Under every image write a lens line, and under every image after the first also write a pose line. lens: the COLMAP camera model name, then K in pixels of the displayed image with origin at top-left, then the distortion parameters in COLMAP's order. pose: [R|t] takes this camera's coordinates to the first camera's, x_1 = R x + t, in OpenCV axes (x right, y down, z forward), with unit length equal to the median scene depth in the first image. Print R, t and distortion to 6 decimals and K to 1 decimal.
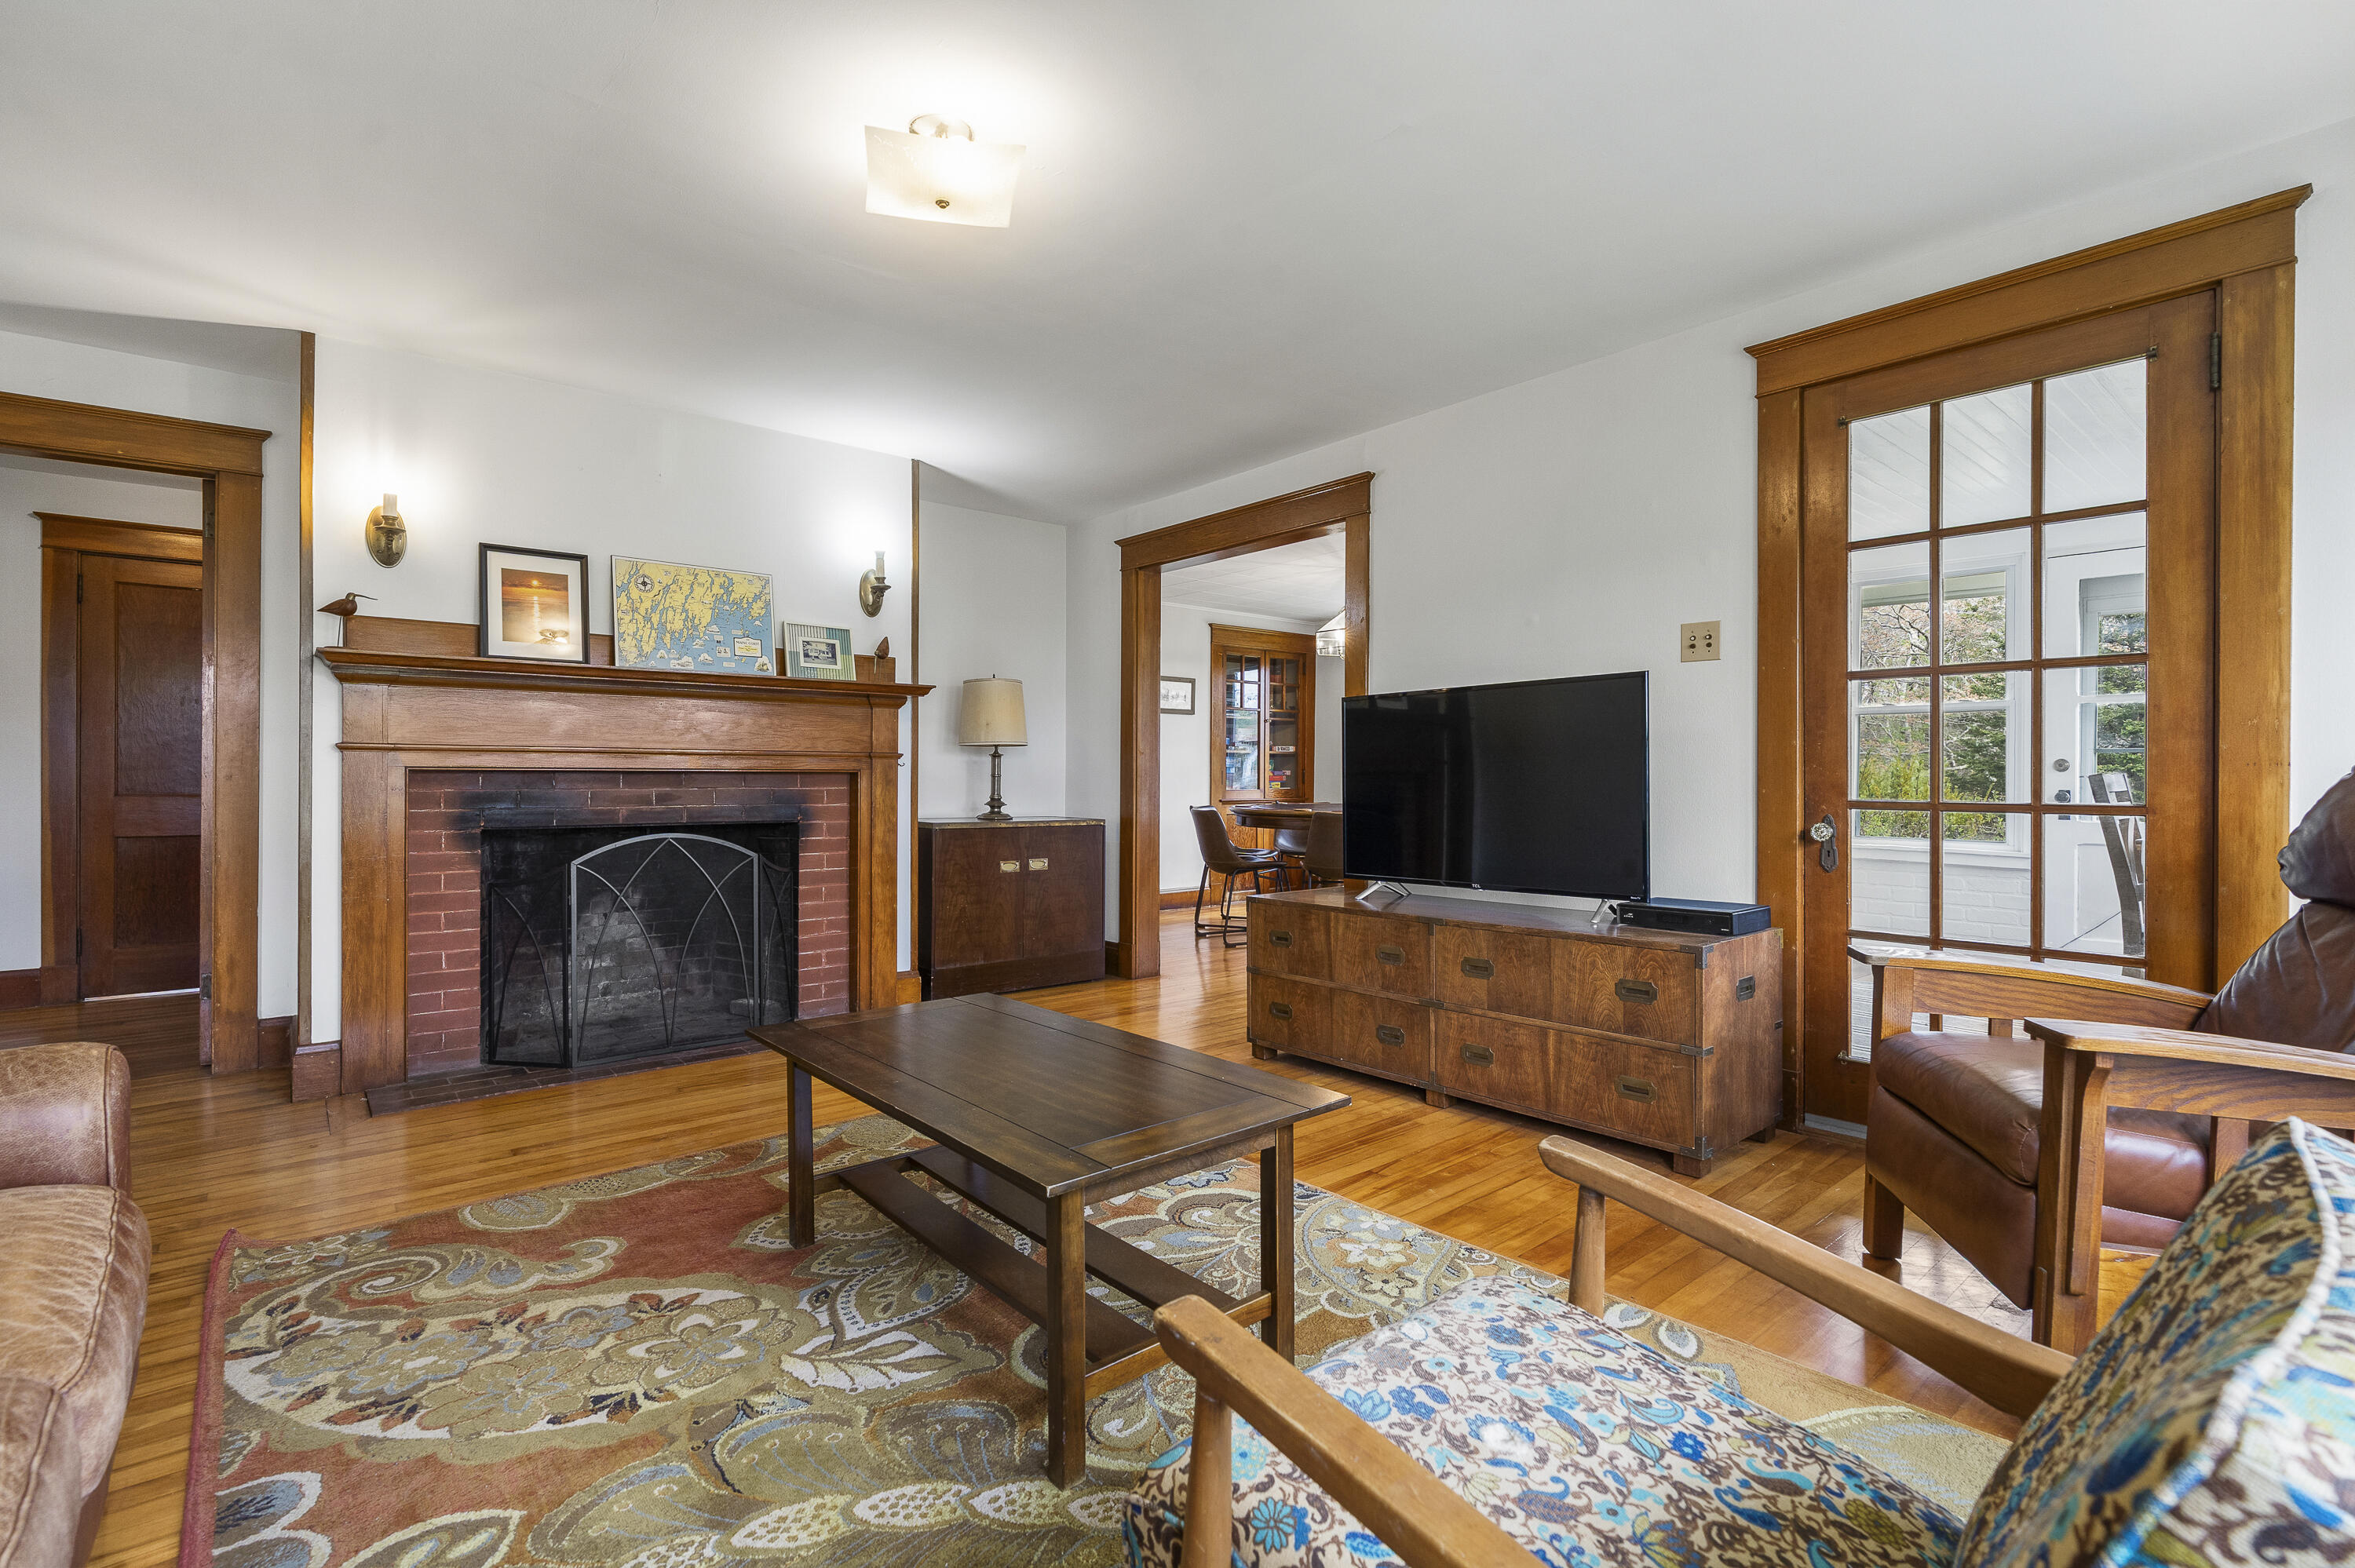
lens RADIAL K [[1071.1, 0, 1176.6], [0, 1071.1, 774.3], [0, 0, 1]] dist [-0.001927, 0.000644]
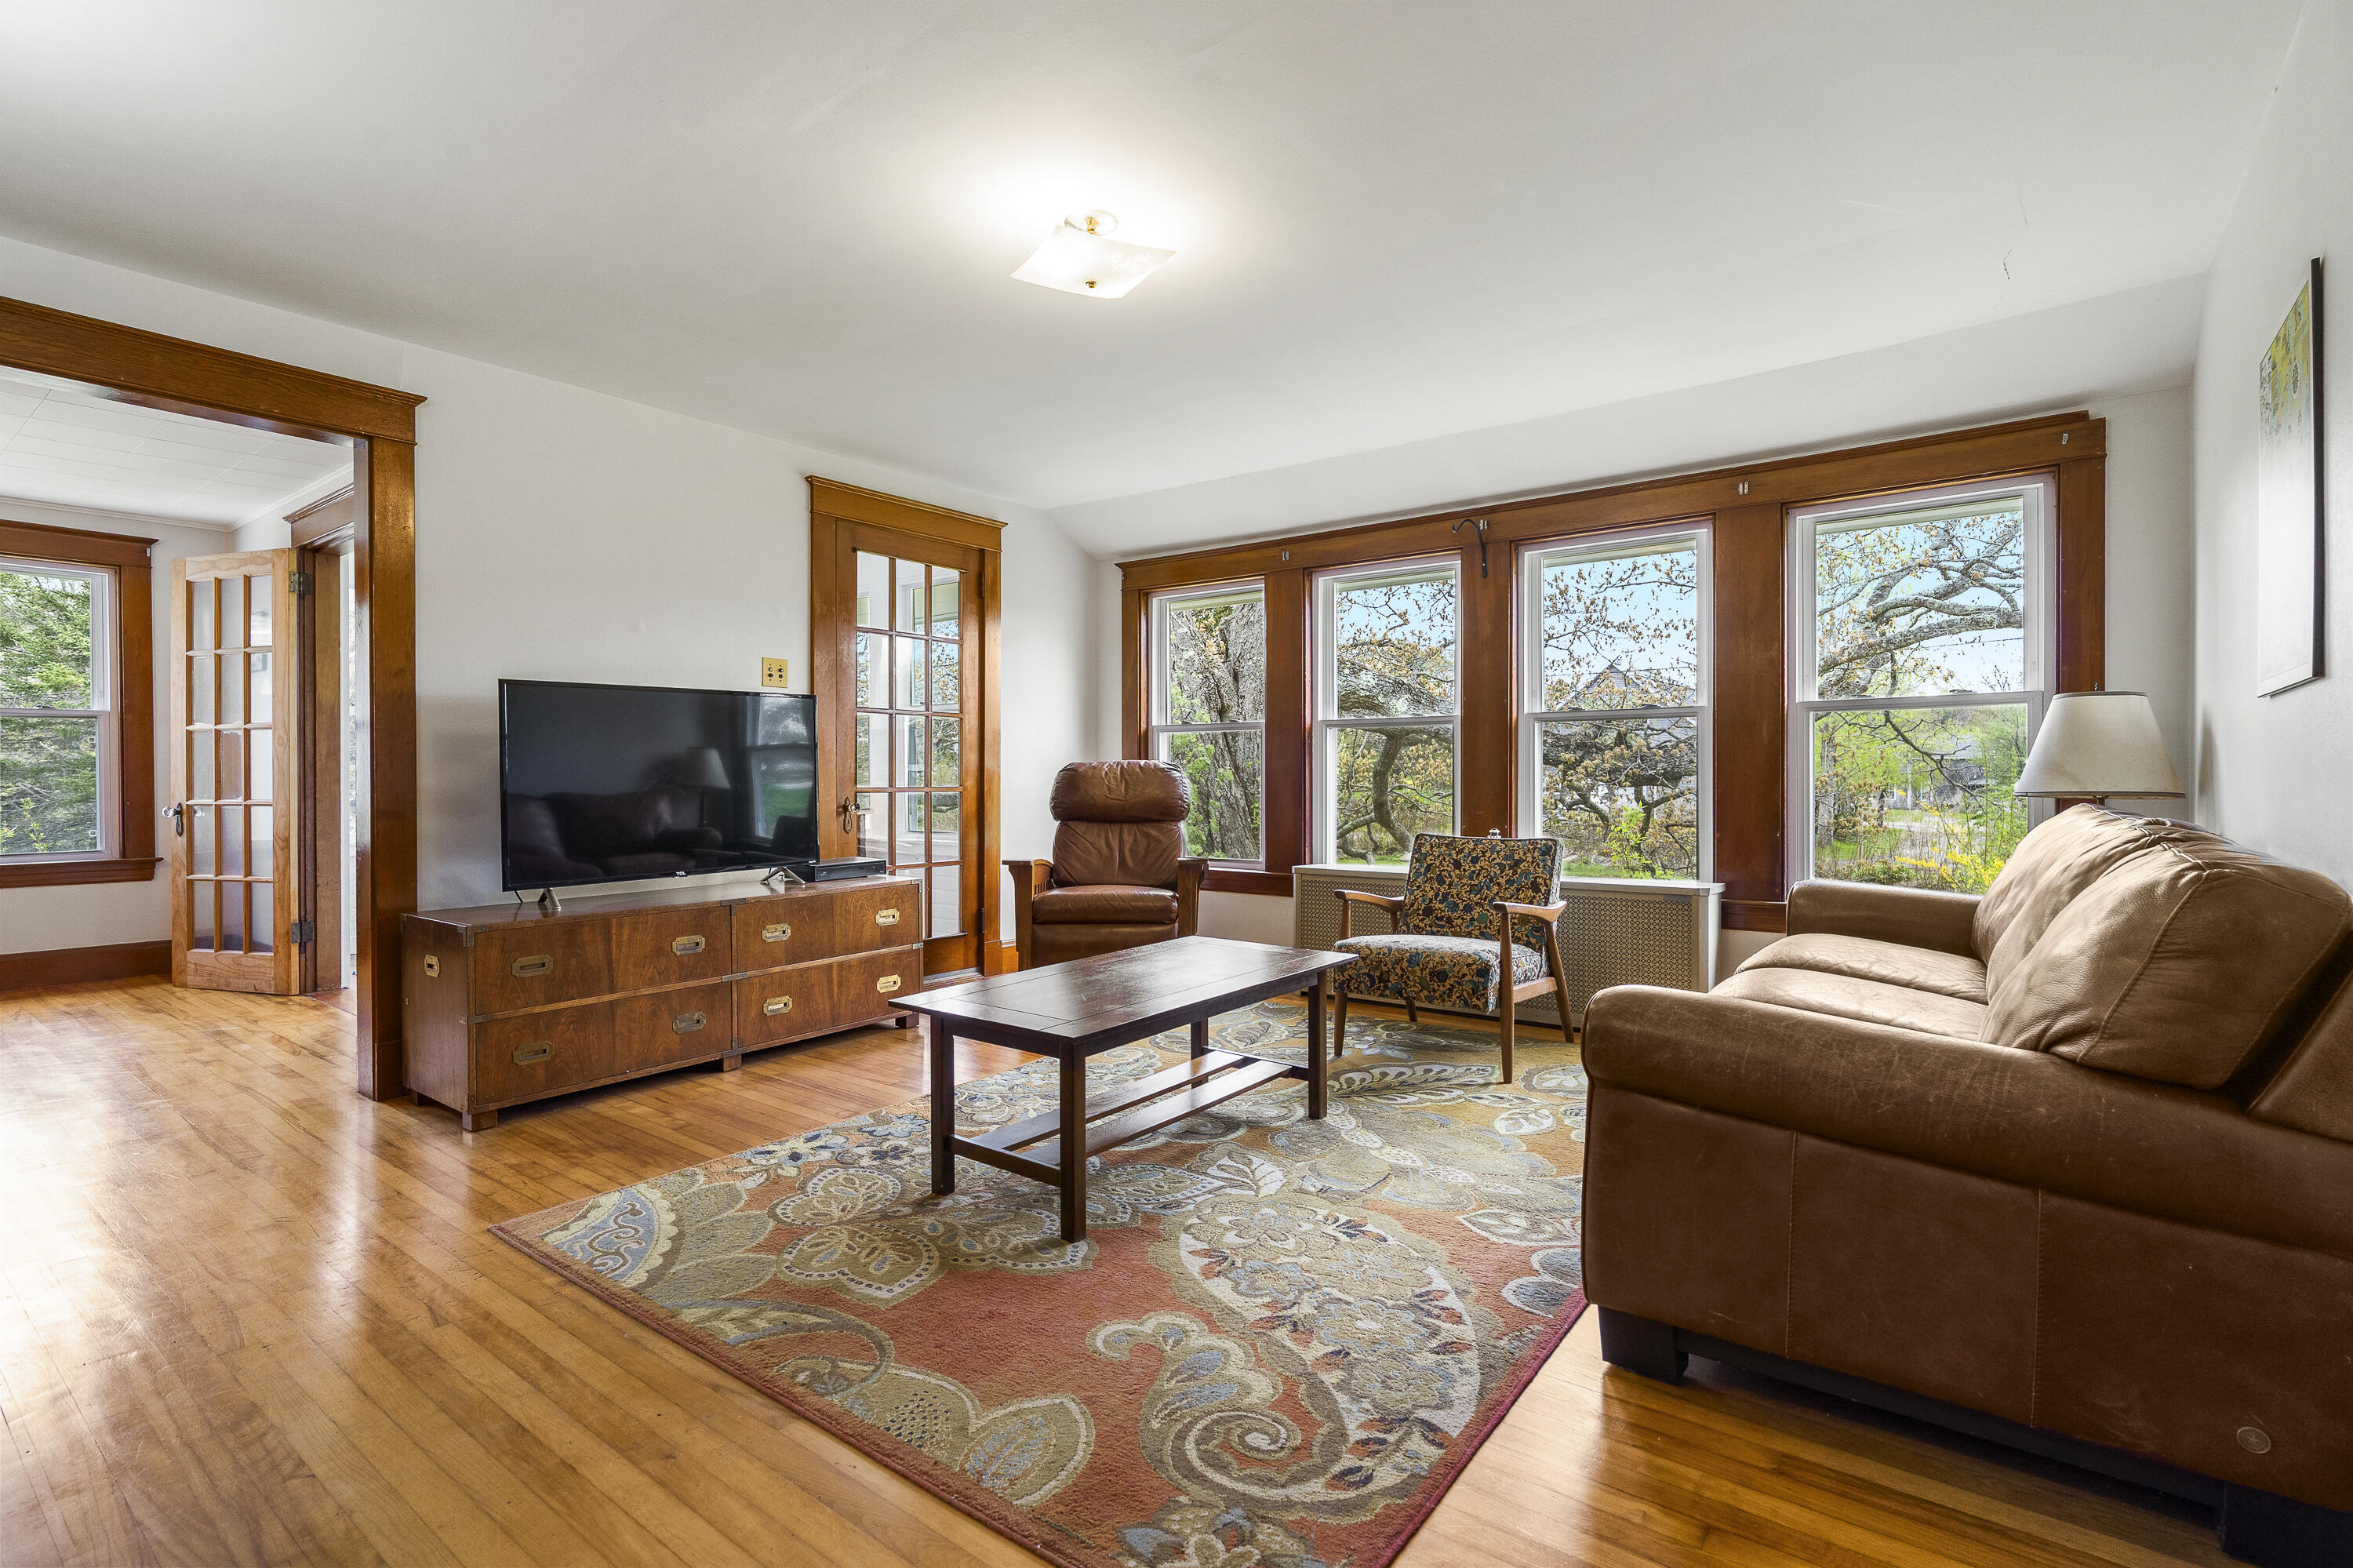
lens RADIAL K [[1095.8, 0, 1179.5], [0, 1095.8, 781.2], [0, 0, 1]] dist [-0.005684, -0.000176]
pose [[-0.221152, -0.003885, 0.975232, -0.813047], [0.001218, 0.999990, 0.004260, 0.006648], [-0.975239, 0.002130, -0.221145, 0.675286]]
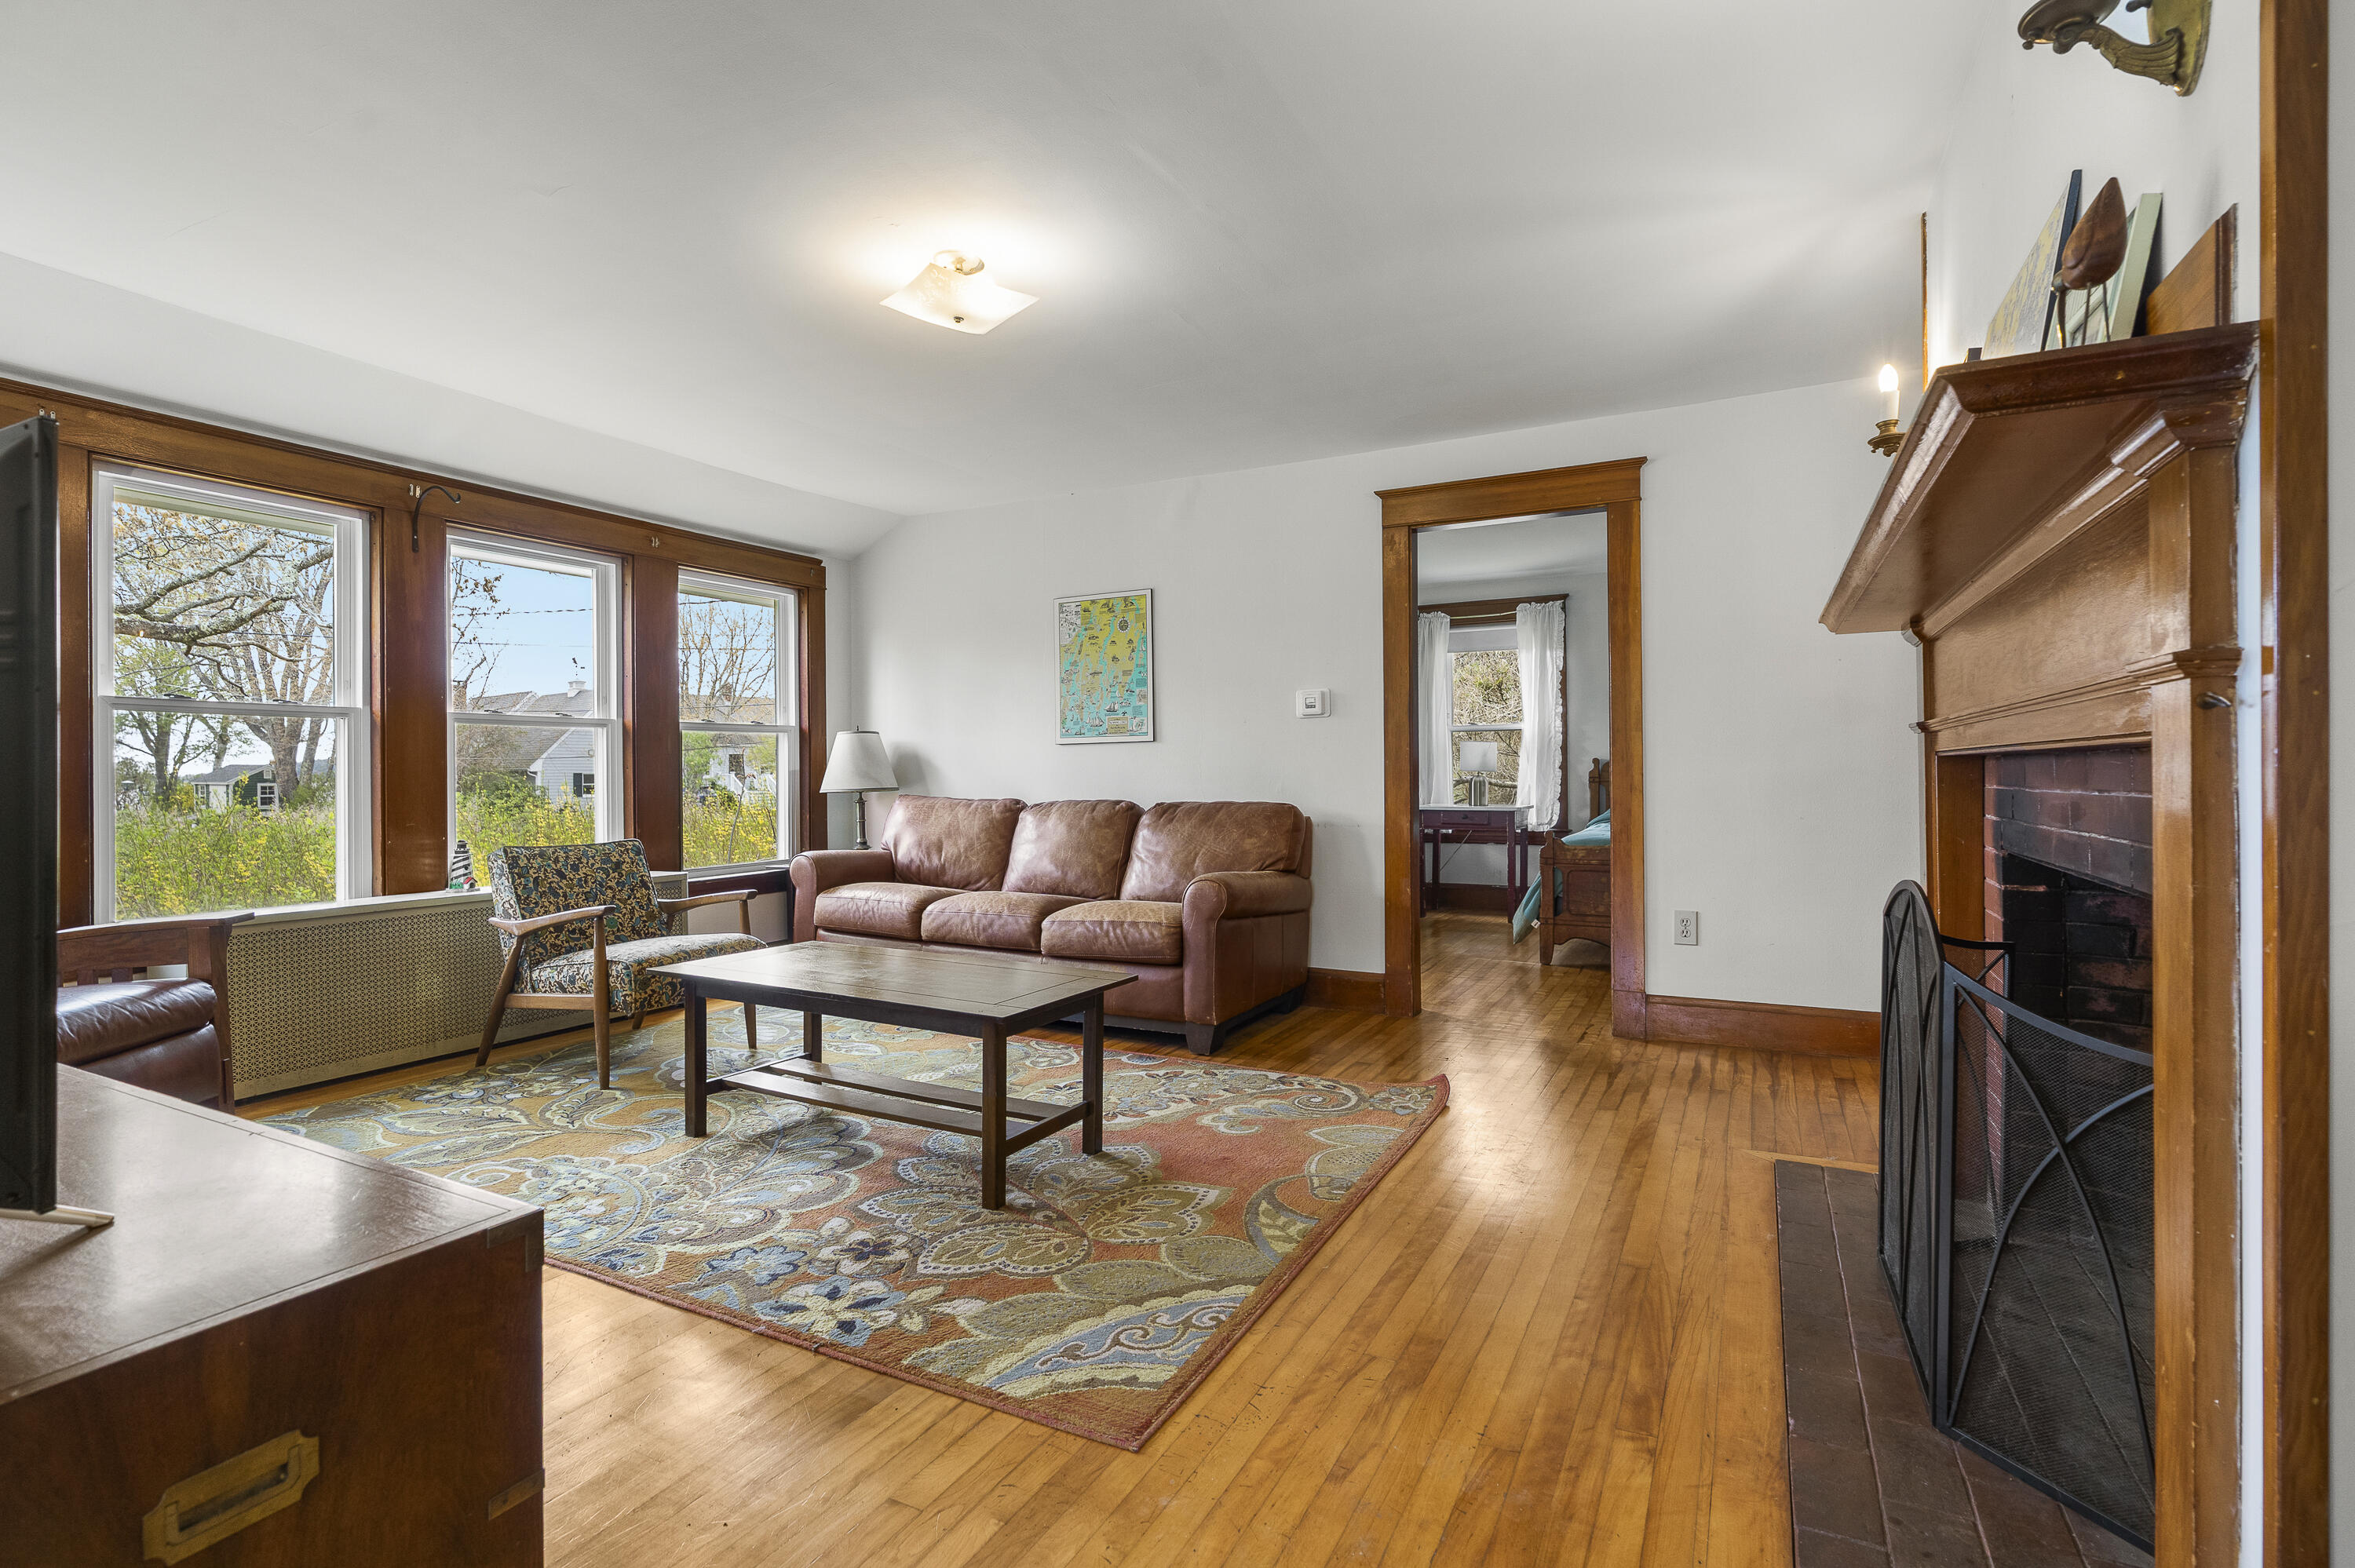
lens RADIAL K [[1095.7, 0, 1161.8], [0, 1095.7, 770.4], [0, 0, 1]] dist [-0.005696, 0.000076]
pose [[-0.929613, 0.003877, -0.368516, 0.021265], [0.006483, 0.999962, -0.005833, 0.005992], [0.368479, -0.007812, -0.929603, 1.315025]]
